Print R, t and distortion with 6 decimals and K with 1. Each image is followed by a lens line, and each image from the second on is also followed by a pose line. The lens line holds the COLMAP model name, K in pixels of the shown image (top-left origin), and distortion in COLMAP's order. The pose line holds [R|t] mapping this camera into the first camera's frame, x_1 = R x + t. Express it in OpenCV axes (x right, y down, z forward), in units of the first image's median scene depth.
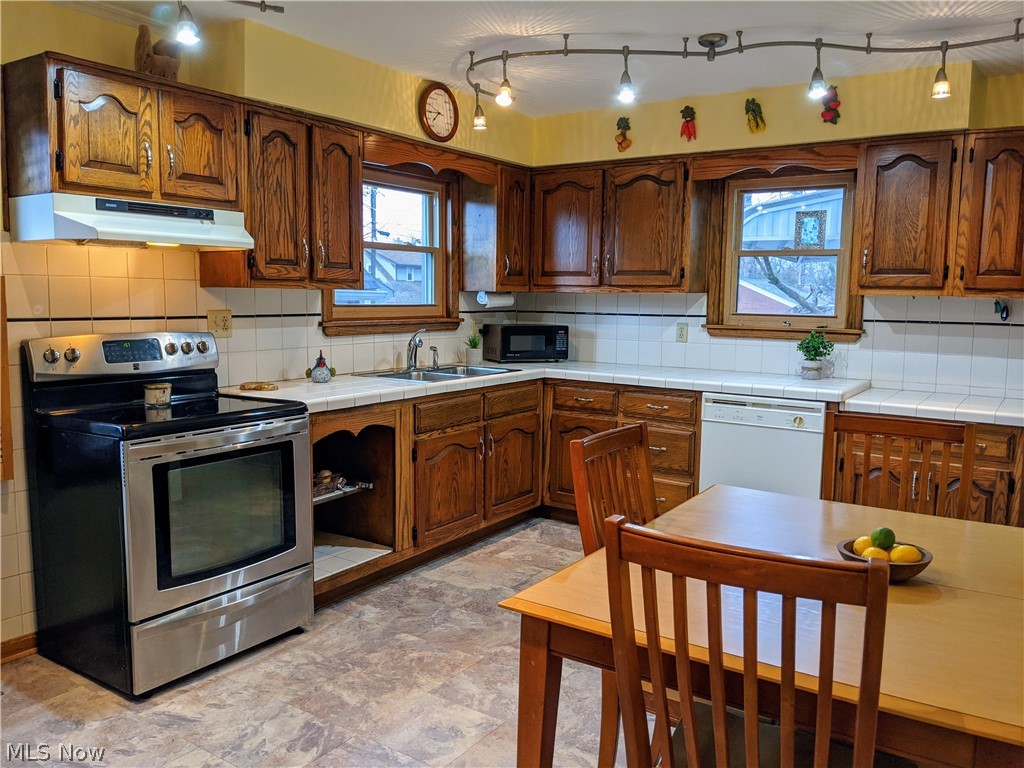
lens RADIAL K [[817.5, 0, 514.0], [0, 817.5, 375.3], [0, 0, 1]] dist [0.048382, -0.056955]
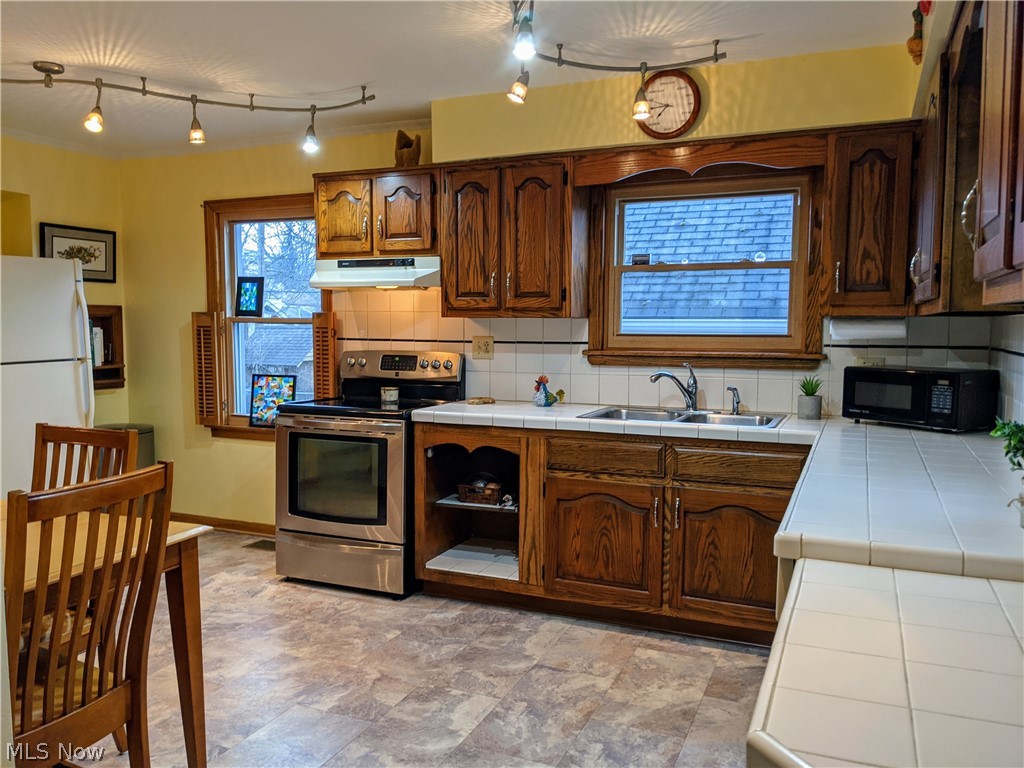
lens RADIAL K [[817.5, 0, 508.9], [0, 817.5, 393.8], [0, 0, 1]] dist [0.048382, -0.056955]
pose [[0.169529, 0.071038, -0.982962, 0.865493], [-0.101865, 0.993320, 0.054218, -0.065983], [0.980247, 0.090938, 0.175633, 0.855428]]
